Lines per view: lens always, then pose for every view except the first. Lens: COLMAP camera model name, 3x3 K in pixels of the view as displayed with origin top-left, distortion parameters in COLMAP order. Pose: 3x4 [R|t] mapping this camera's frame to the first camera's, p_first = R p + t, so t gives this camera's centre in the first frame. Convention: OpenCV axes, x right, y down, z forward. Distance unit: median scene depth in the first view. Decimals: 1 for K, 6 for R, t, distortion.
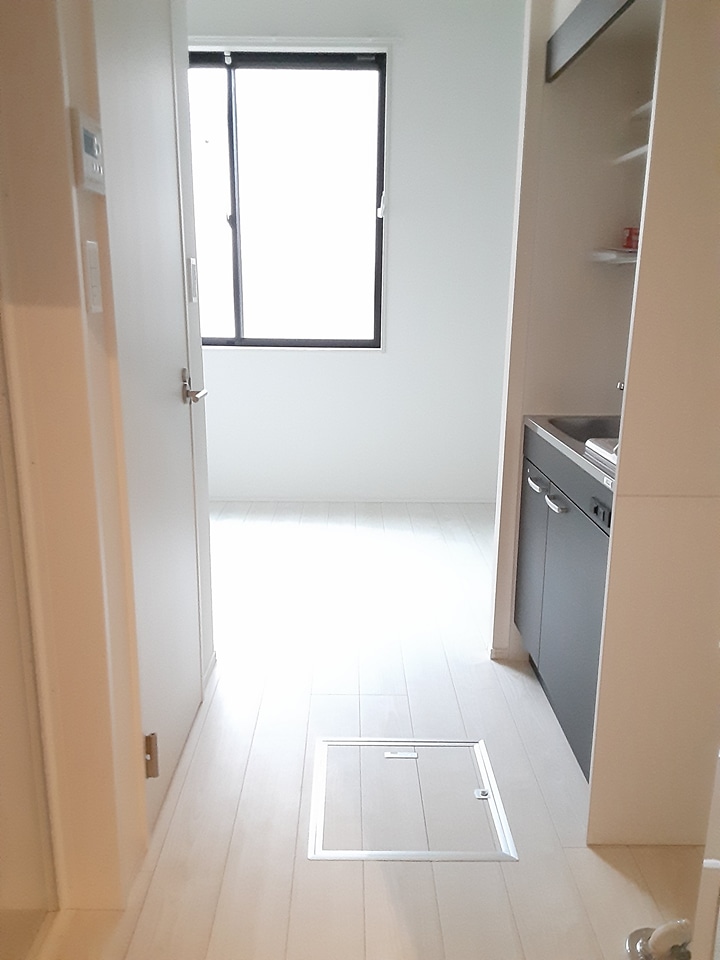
lens RADIAL K [[776.4, 0, 360.0], [0, 776.4, 480.0], [0, 0, 1]] dist [0.002227, 0.007467]
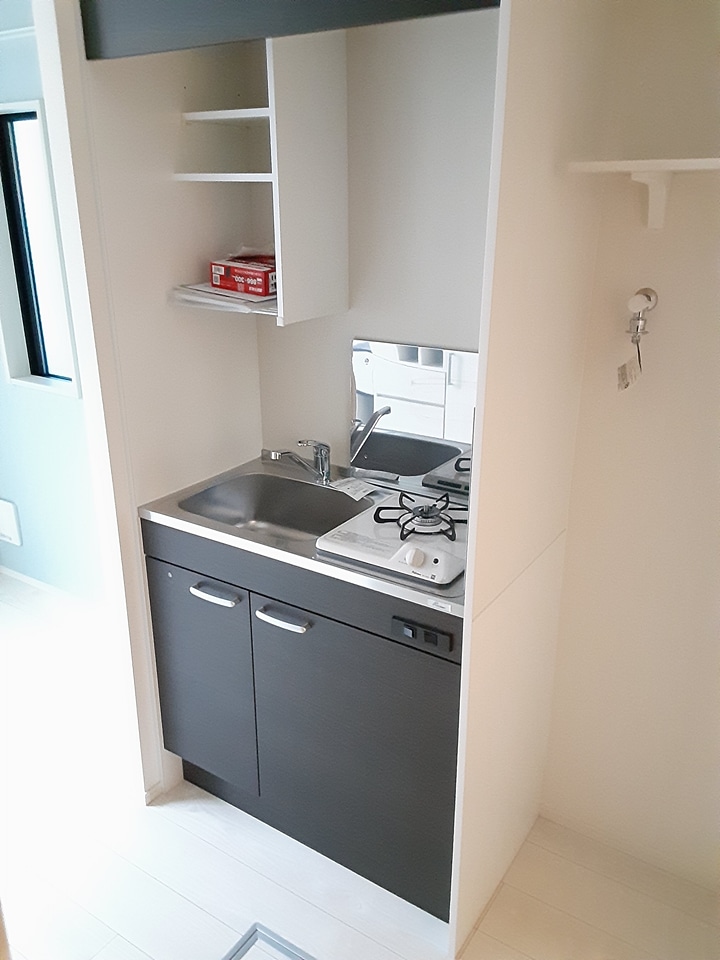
lens RADIAL K [[776.4, 0, 360.0], [0, 776.4, 480.0], [0, 0, 1]] dist [0.002227, 0.007467]
pose [[0.564119, -0.274562, 0.778708, -0.281204], [0.193767, 0.960779, 0.198387, -0.242536], [-0.802636, 0.038975, 0.595195, 0.414004]]
